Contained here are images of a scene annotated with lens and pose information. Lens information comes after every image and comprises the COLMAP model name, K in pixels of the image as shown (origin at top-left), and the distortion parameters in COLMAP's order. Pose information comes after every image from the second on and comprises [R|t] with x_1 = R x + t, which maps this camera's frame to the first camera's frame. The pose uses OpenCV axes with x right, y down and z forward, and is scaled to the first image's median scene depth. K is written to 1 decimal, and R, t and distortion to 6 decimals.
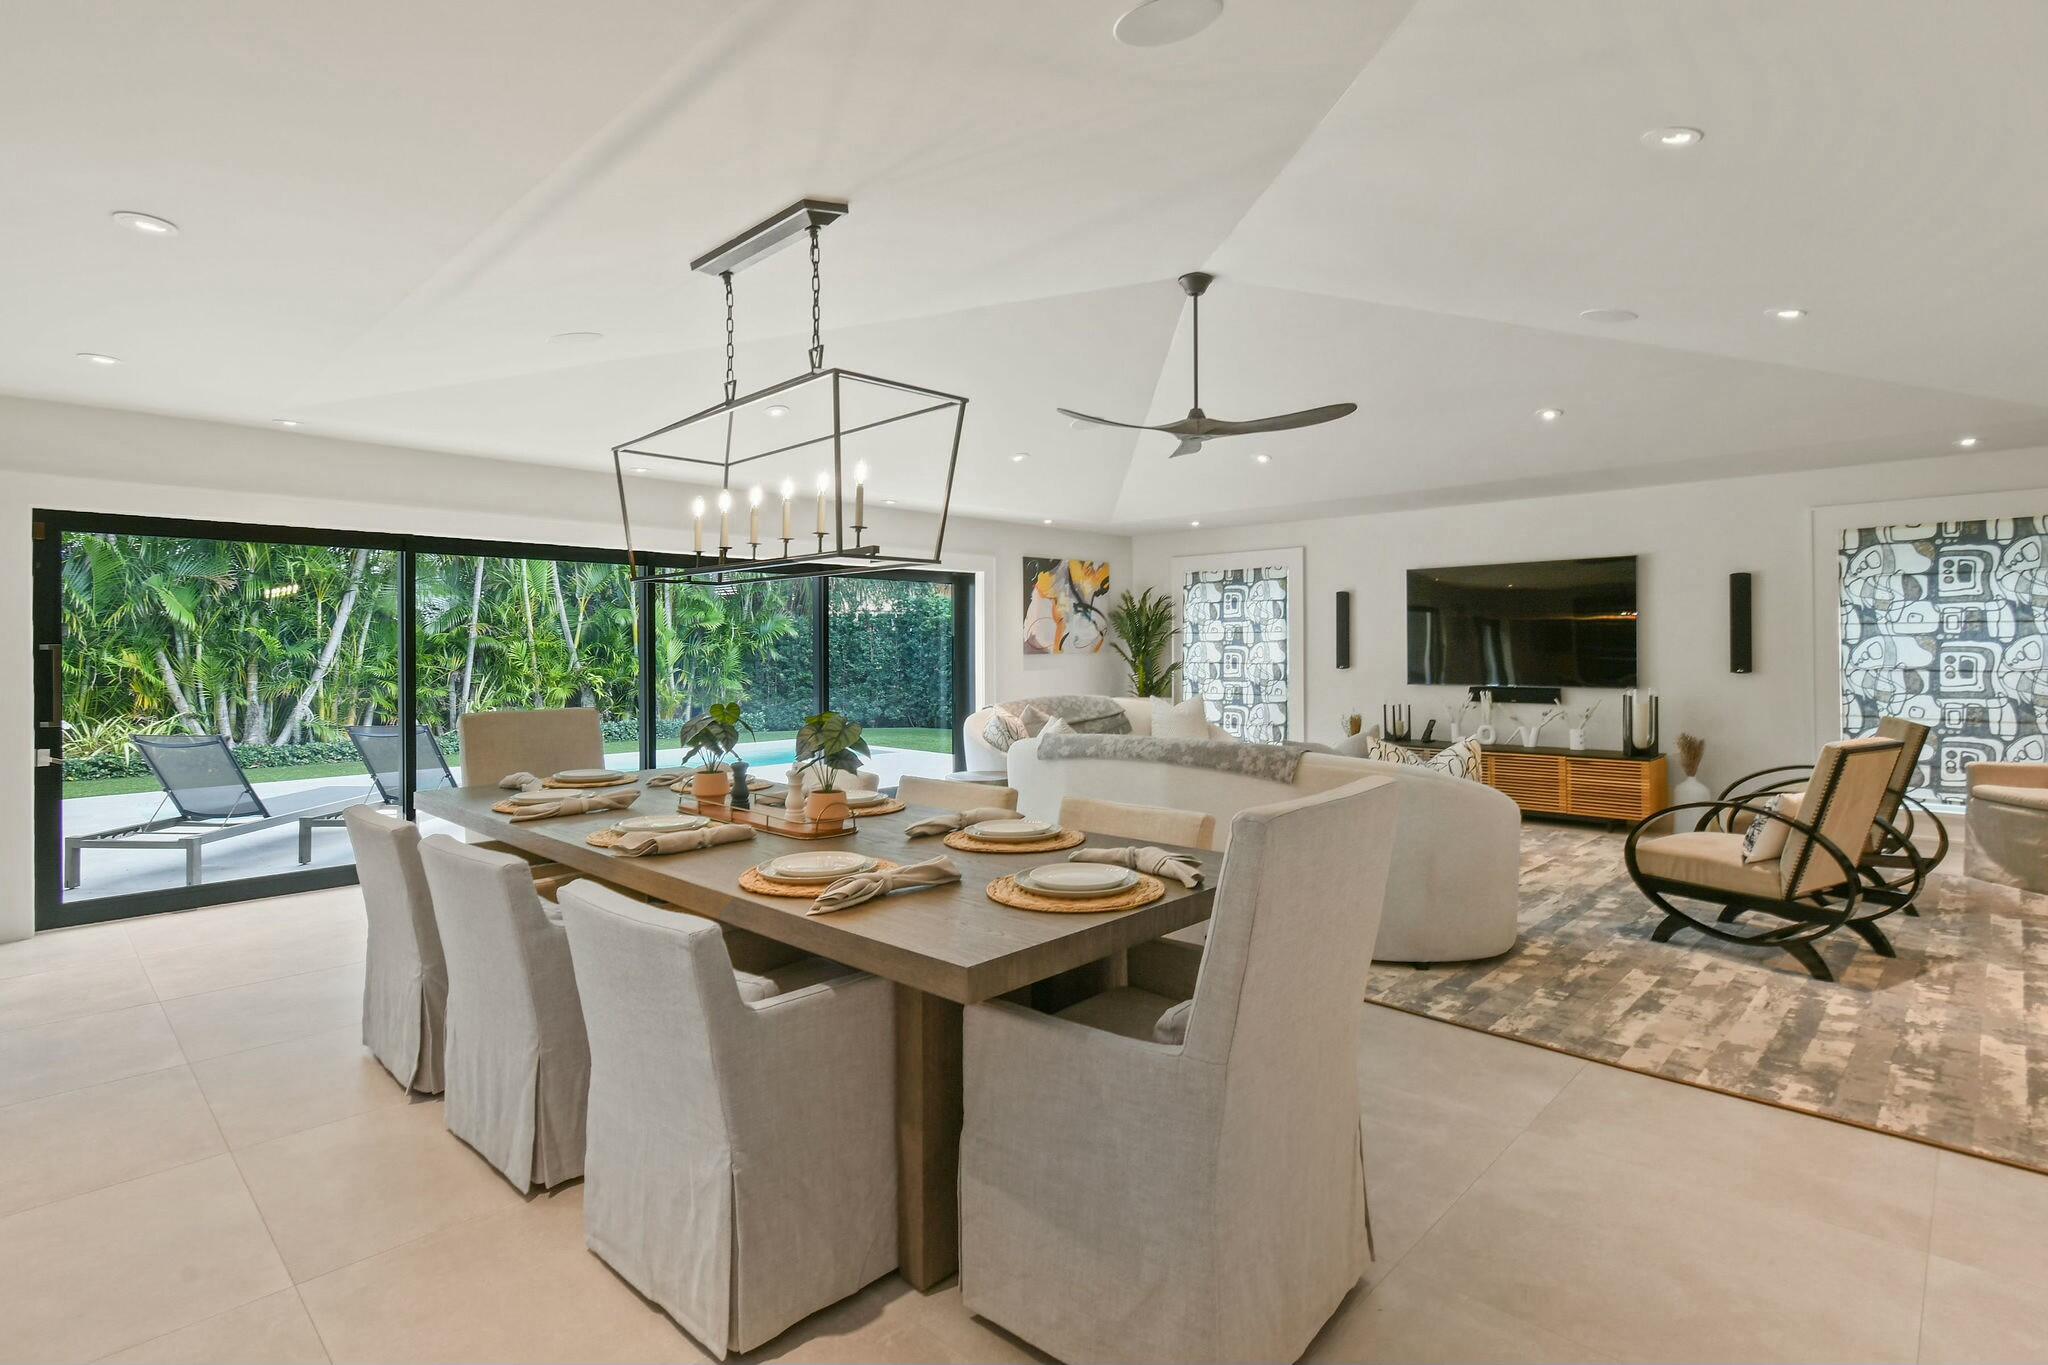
lens RADIAL K [[1001.1, 0, 1020.7], [0, 1001.1, 648.1], [0, 0, 1]] dist [-0.000431, -0.001516]
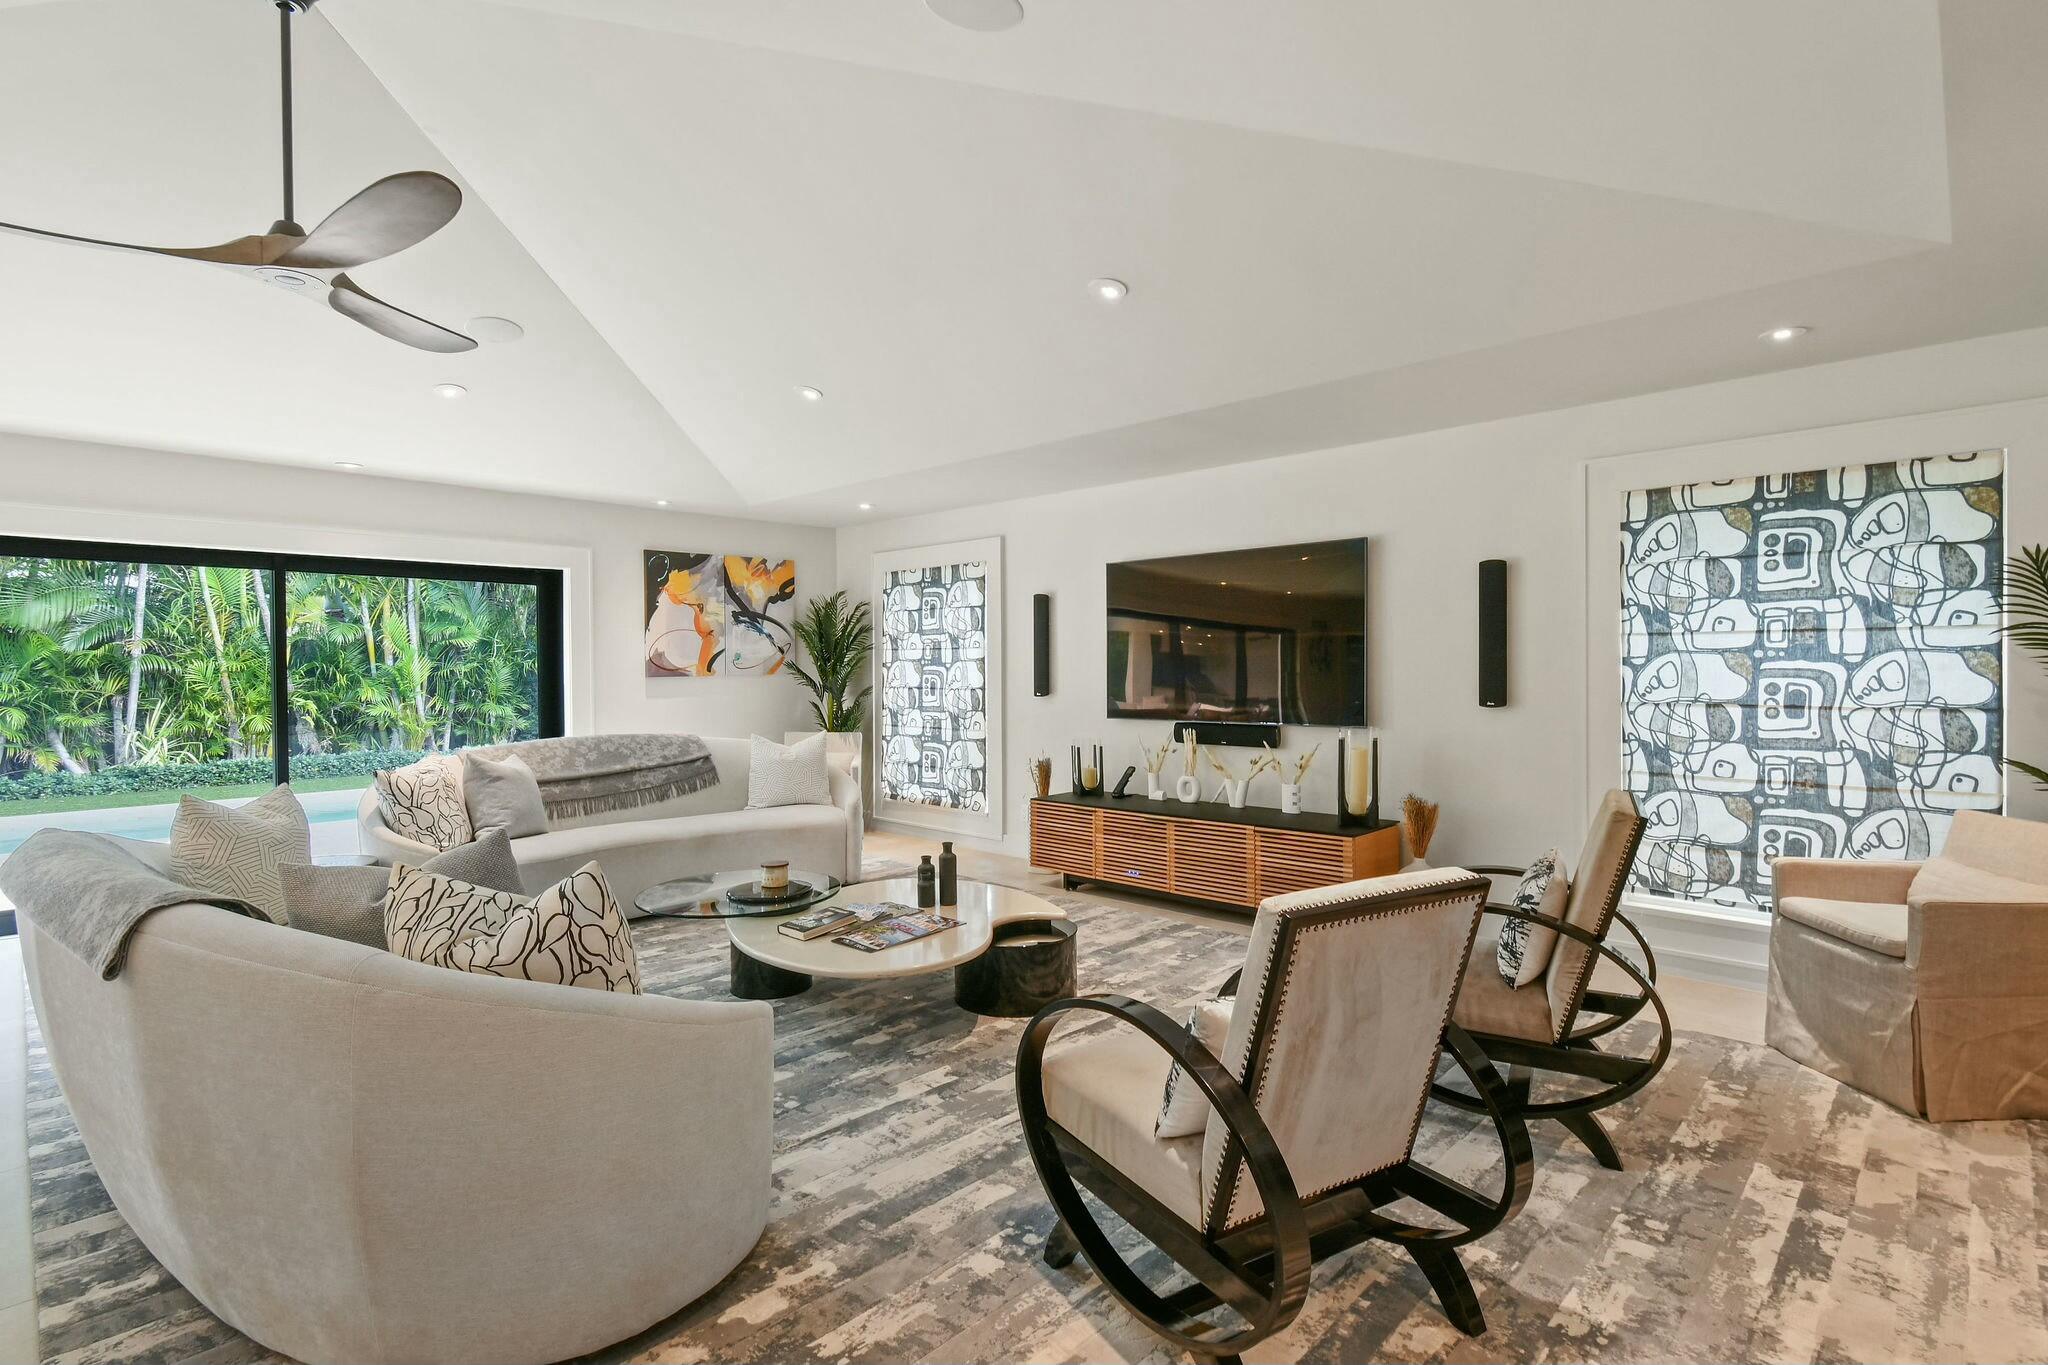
lens RADIAL K [[994.7, 0, 1024.0], [0, 994.7, 682.5], [0, 0, 1]] dist [0.000466, 0.000871]
pose [[0.999961, -0.000297, 0.008801, 0.417903], [0.000153, 0.999866, 0.016358, -0.003187], [-0.008805, -0.016356, 0.999827, 0.342729]]
